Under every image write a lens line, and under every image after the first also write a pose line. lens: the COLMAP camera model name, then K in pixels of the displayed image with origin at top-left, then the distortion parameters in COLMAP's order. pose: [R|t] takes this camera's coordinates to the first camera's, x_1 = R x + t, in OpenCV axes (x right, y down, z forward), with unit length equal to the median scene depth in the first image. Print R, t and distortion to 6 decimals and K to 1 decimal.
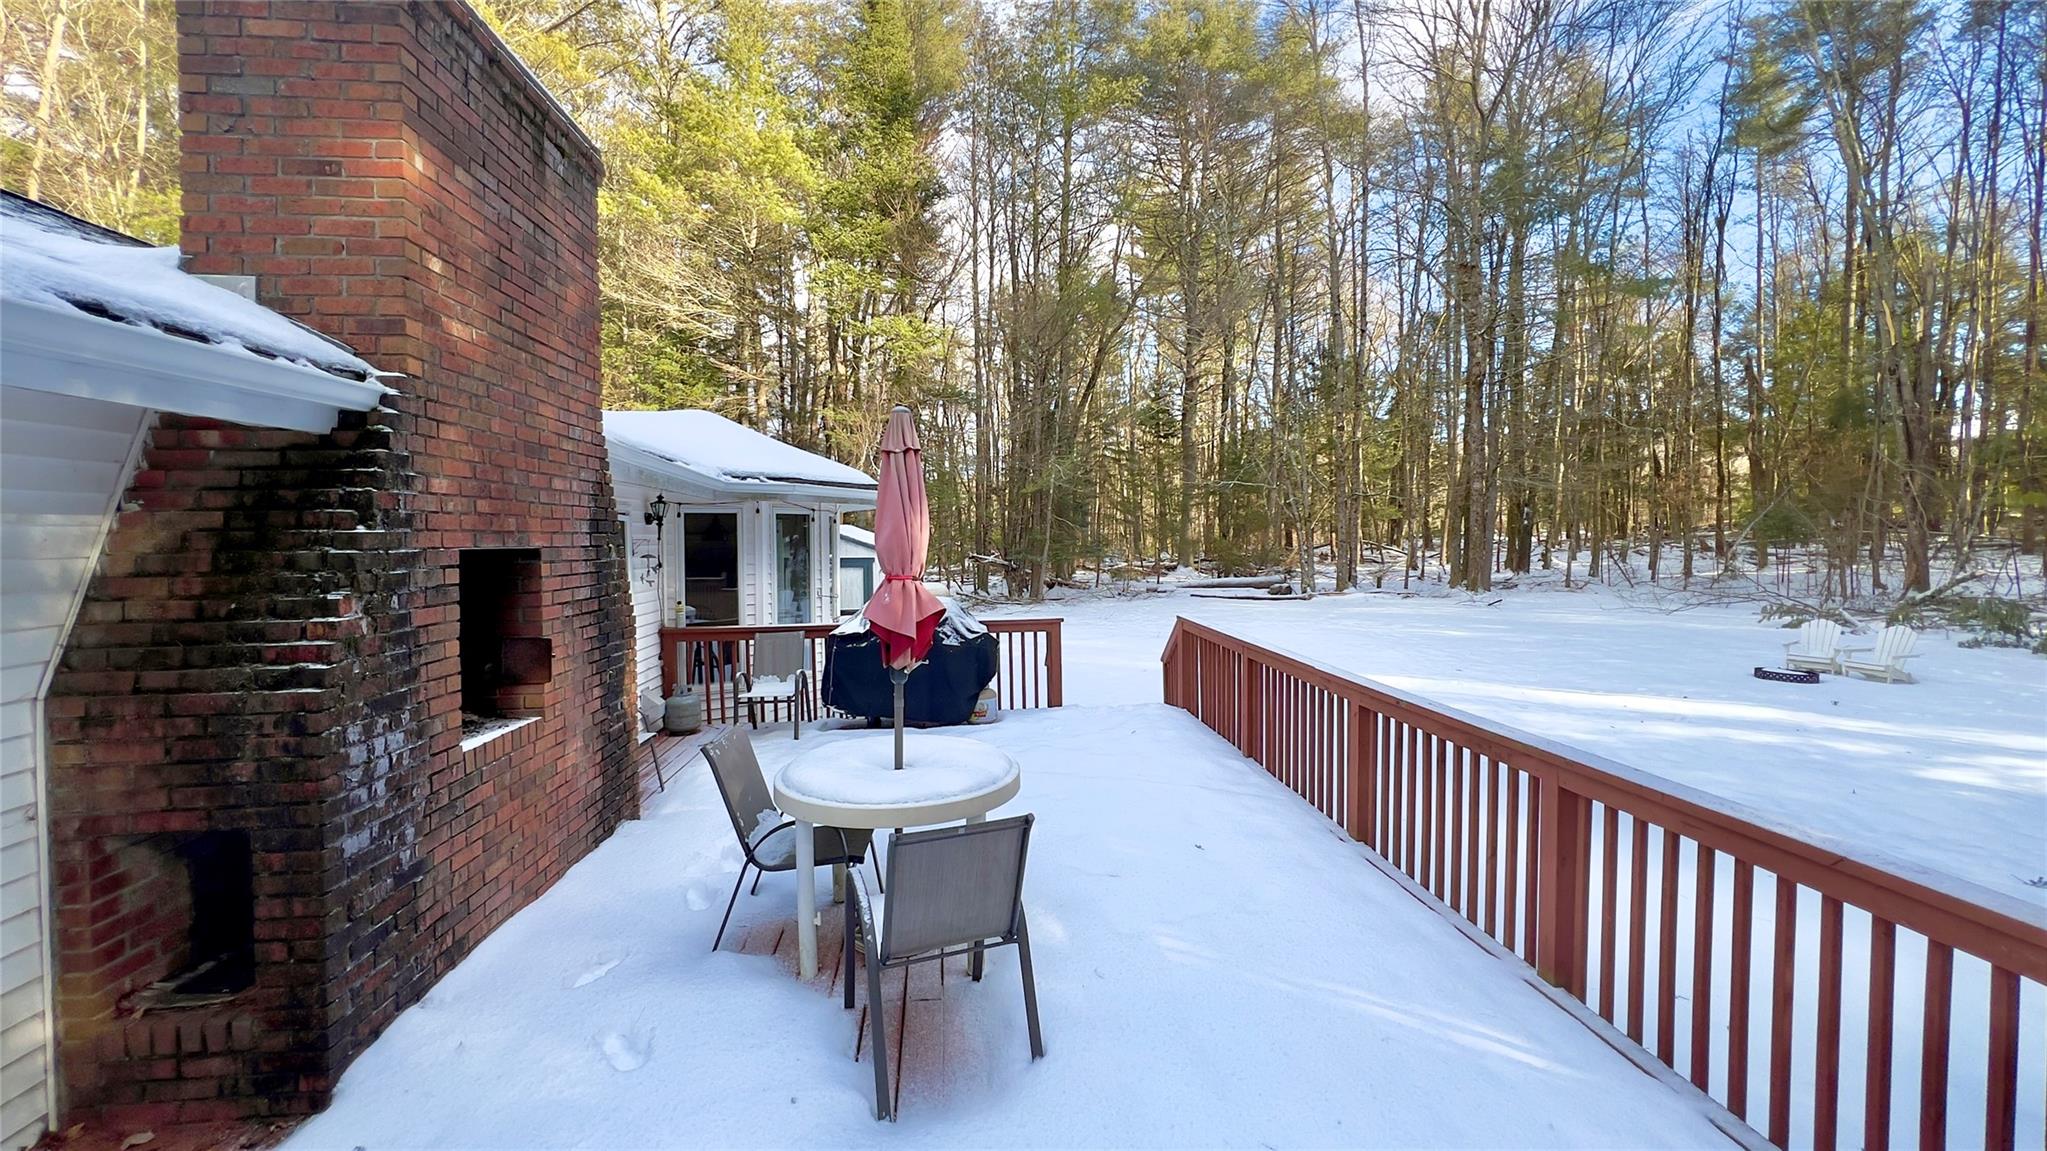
lens RADIAL K [[804.8, 0, 1018.8], [0, 804.8, 557.7], [0, 0, 1]] dist [-0.000495, 0.000402]
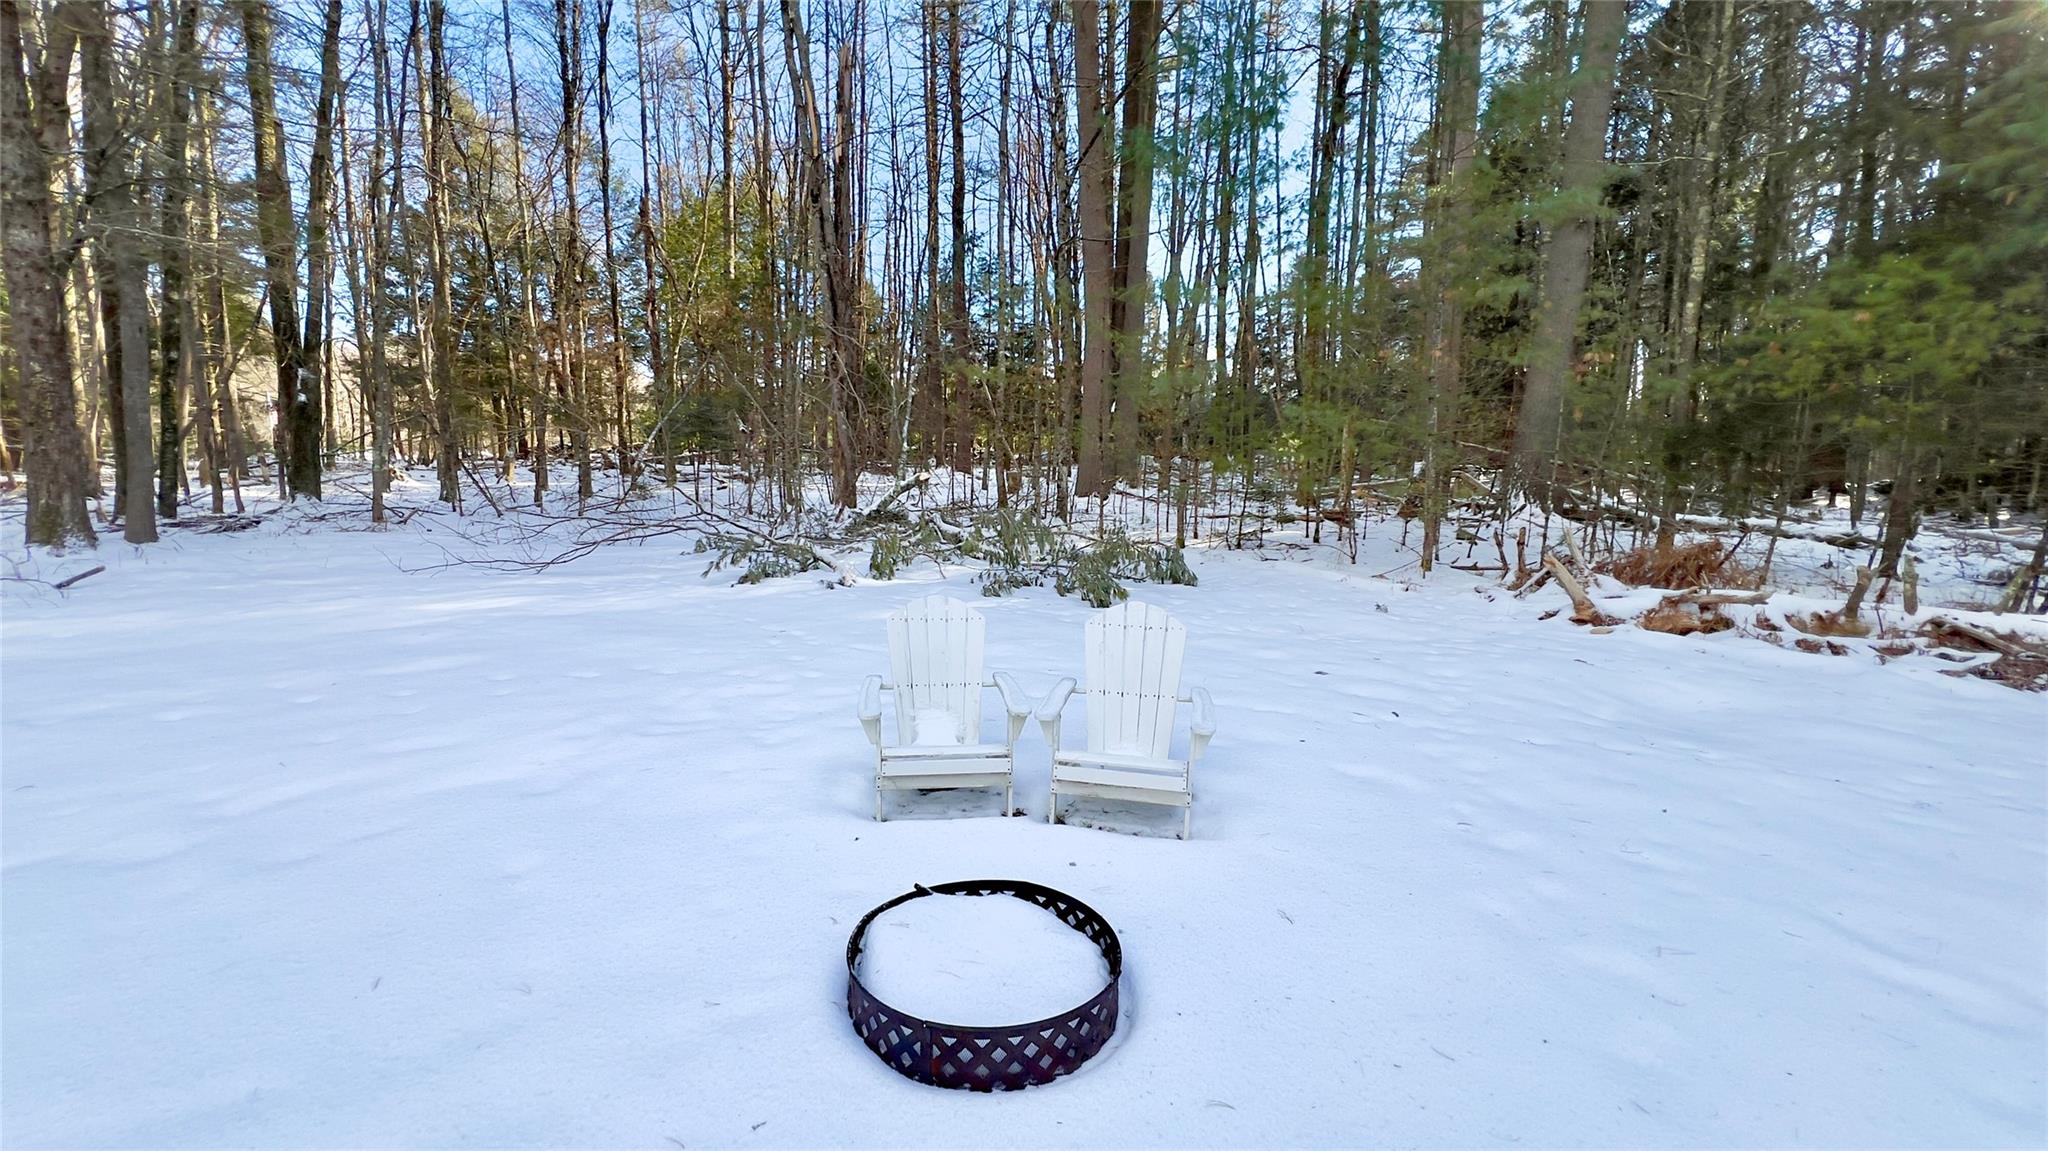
lens RADIAL K [[805.2, 0, 1019.3], [0, 805.2, 557.7], [0, 0, 1]] dist [-0.000495, 0.000402]
pose [[0.388613, -0.085948, 0.917384, 0.386319], [0.010415, 0.995986, 0.088900, 0.019449], [-0.921342, -0.024994, 0.387948, 0.445858]]
